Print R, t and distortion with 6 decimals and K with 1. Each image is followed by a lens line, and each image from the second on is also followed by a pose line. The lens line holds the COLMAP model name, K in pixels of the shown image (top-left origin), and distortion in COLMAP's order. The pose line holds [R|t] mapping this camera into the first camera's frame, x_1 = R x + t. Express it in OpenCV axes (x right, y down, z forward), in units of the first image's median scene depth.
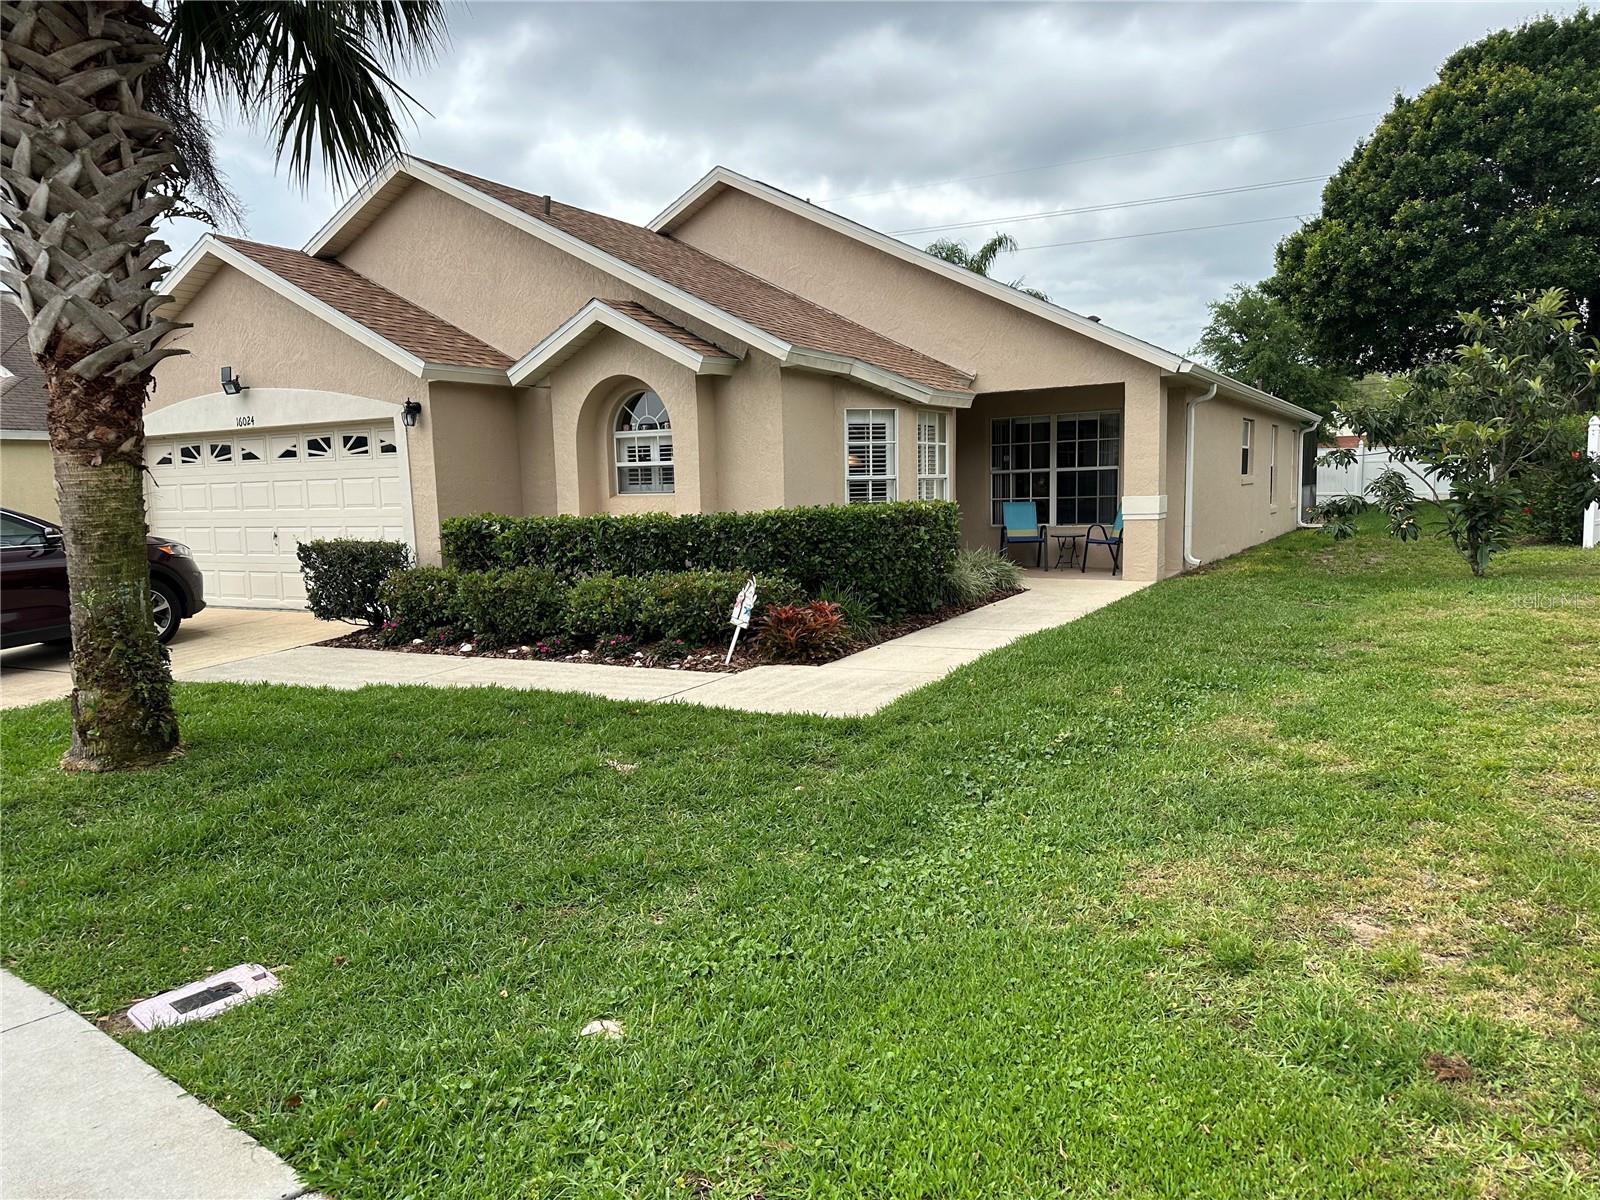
lens RADIAL K [[1120.3, 0, 800.0], [0, 1120.3, 600.0], [0, 0, 1]] dist [0.060526, -0.054317]
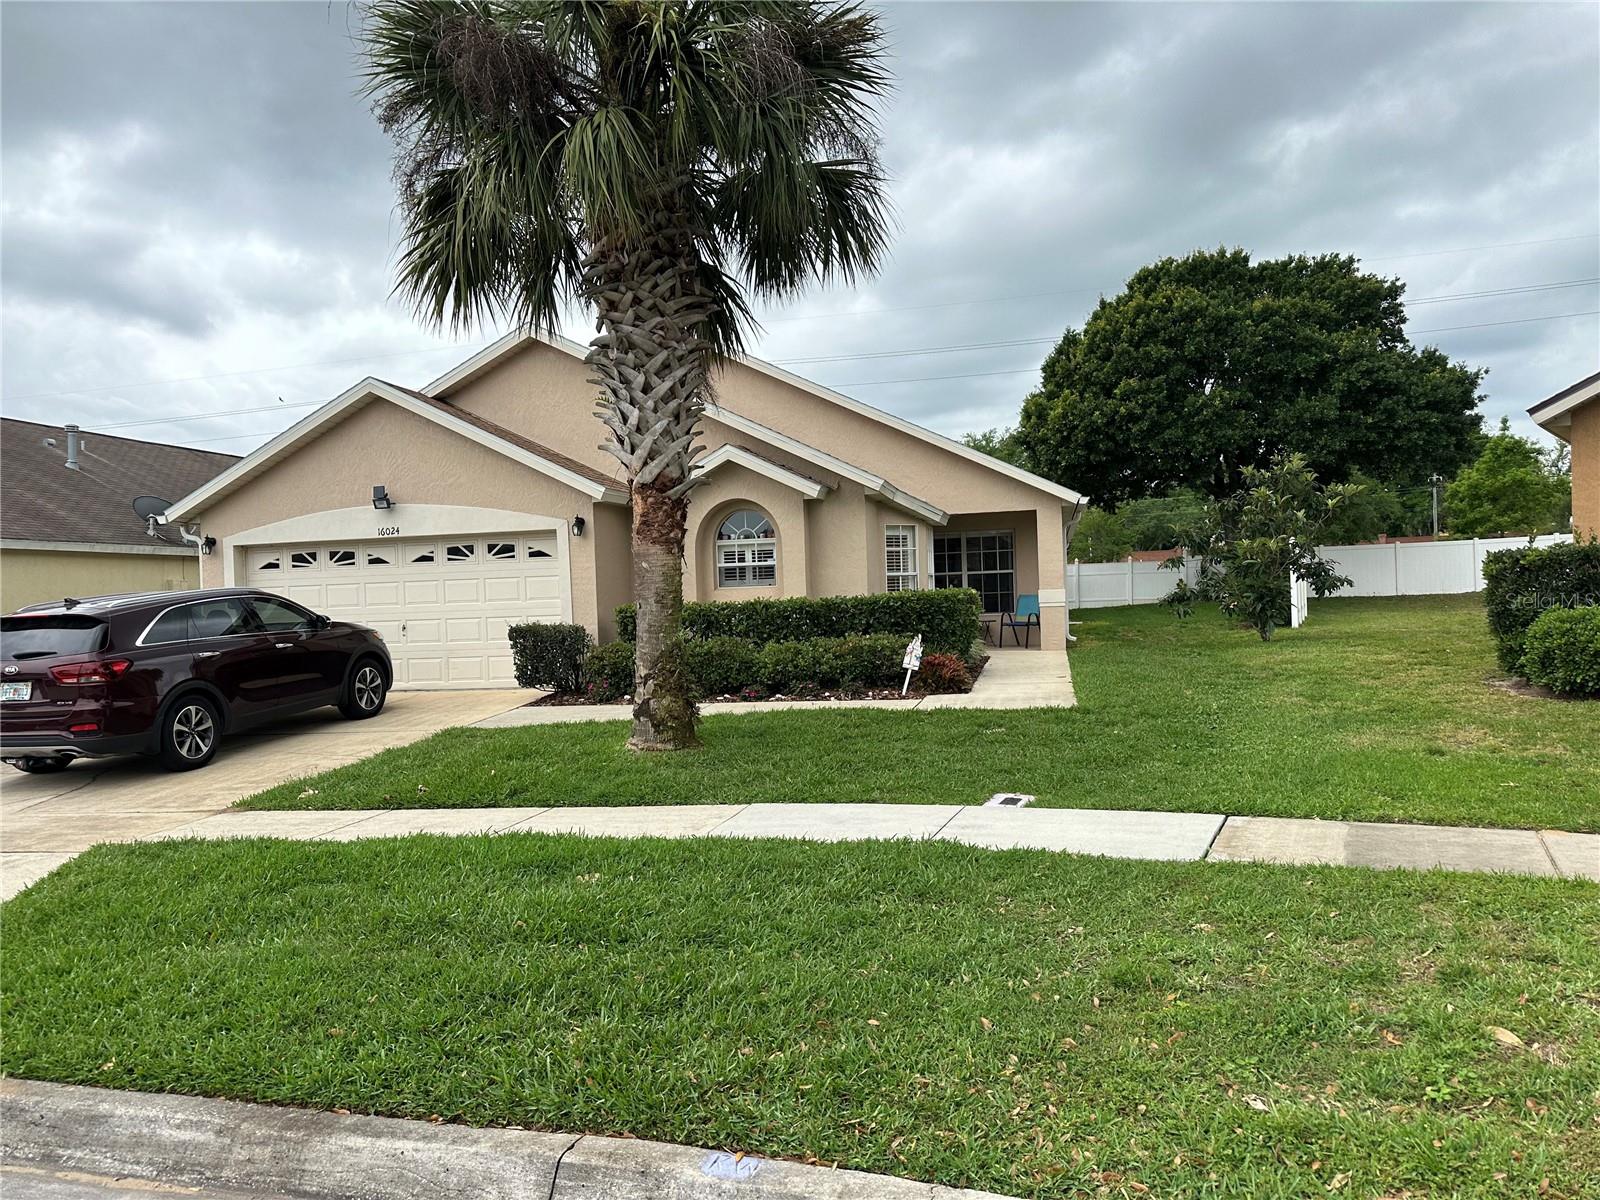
lens RADIAL K [[1097.4, 0, 800.0], [0, 1097.4, 600.0], [0, 0, 1]] dist [0.146379, -0.192075]
pose [[0.958908, -0.010096, 0.283536, -0.412120], [0.040412, 0.994037, -0.101277, 0.050603], [-0.280823, 0.108573, 0.953599, -0.232293]]
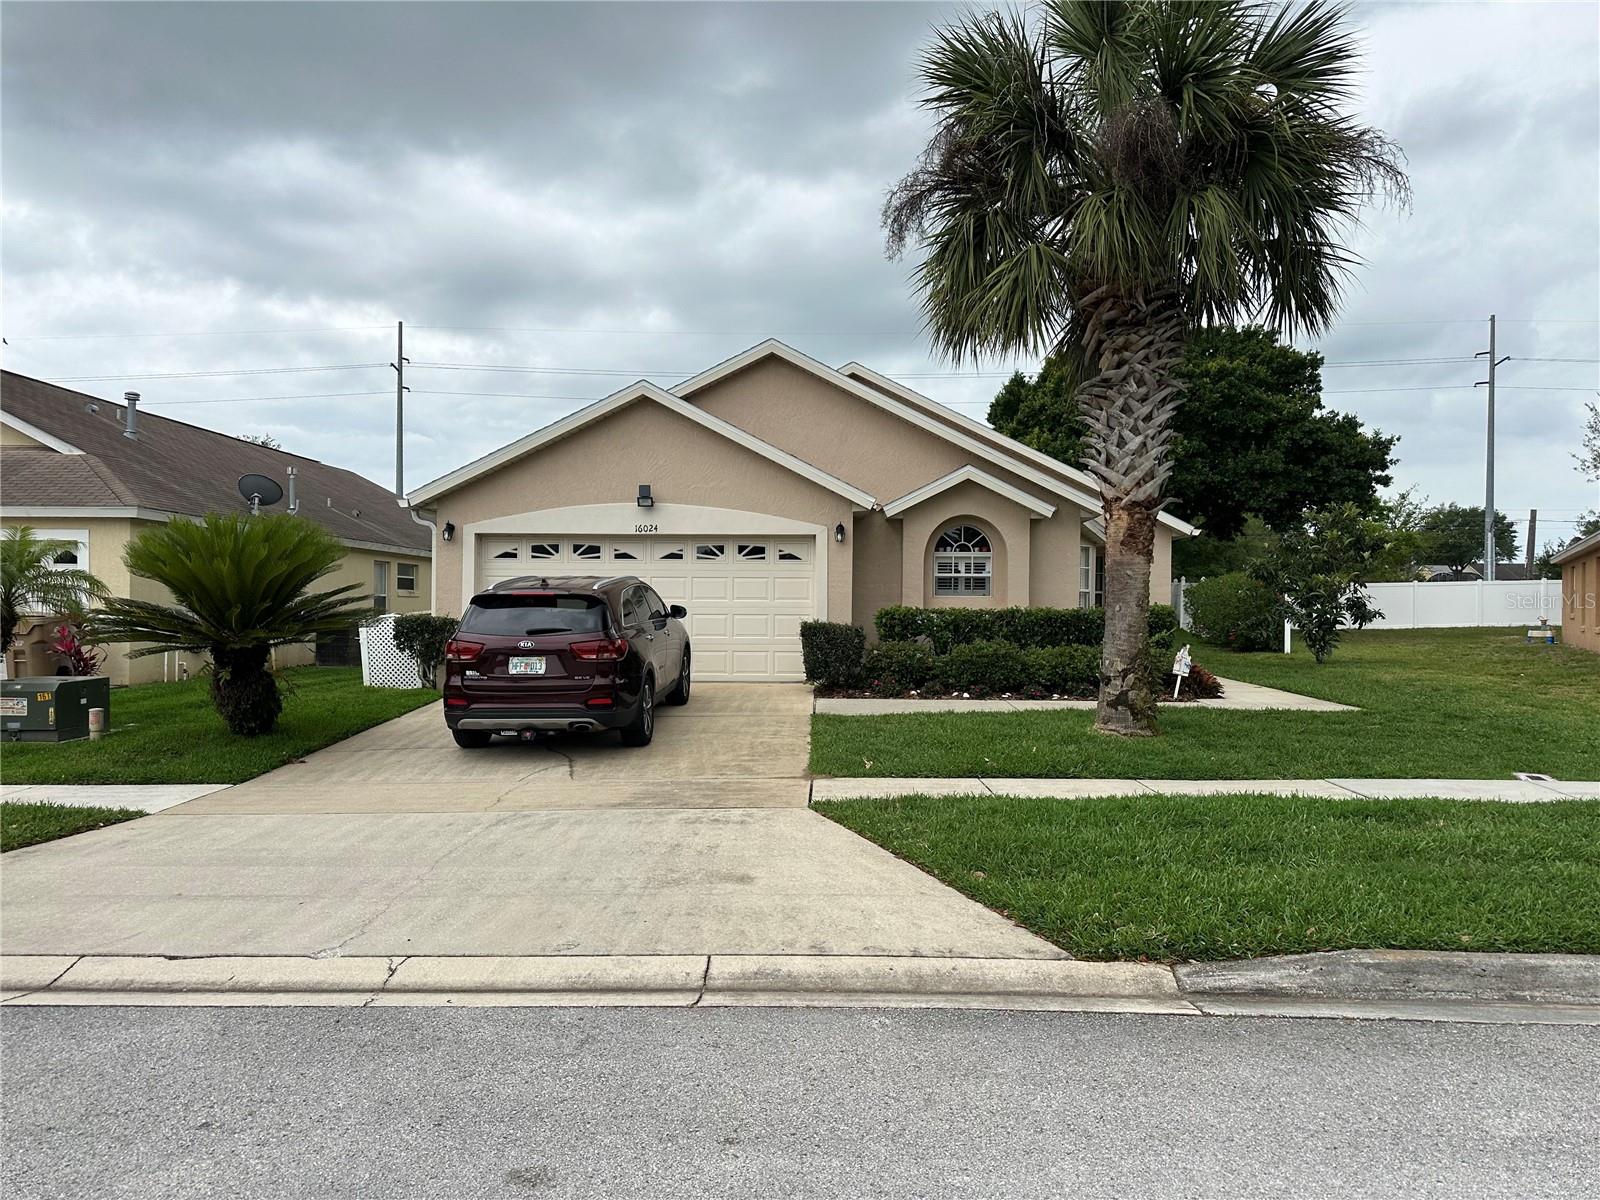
lens RADIAL K [[1097.4, 0, 800.0], [0, 1097.4, 600.0], [0, 0, 1]] dist [0.146379, -0.192075]
pose [[0.888286, 0.034272, 0.458011, -0.898505], [0.018688, 0.993689, -0.110599, 0.057863], [-0.458911, 0.106803, 0.882040, -0.134993]]
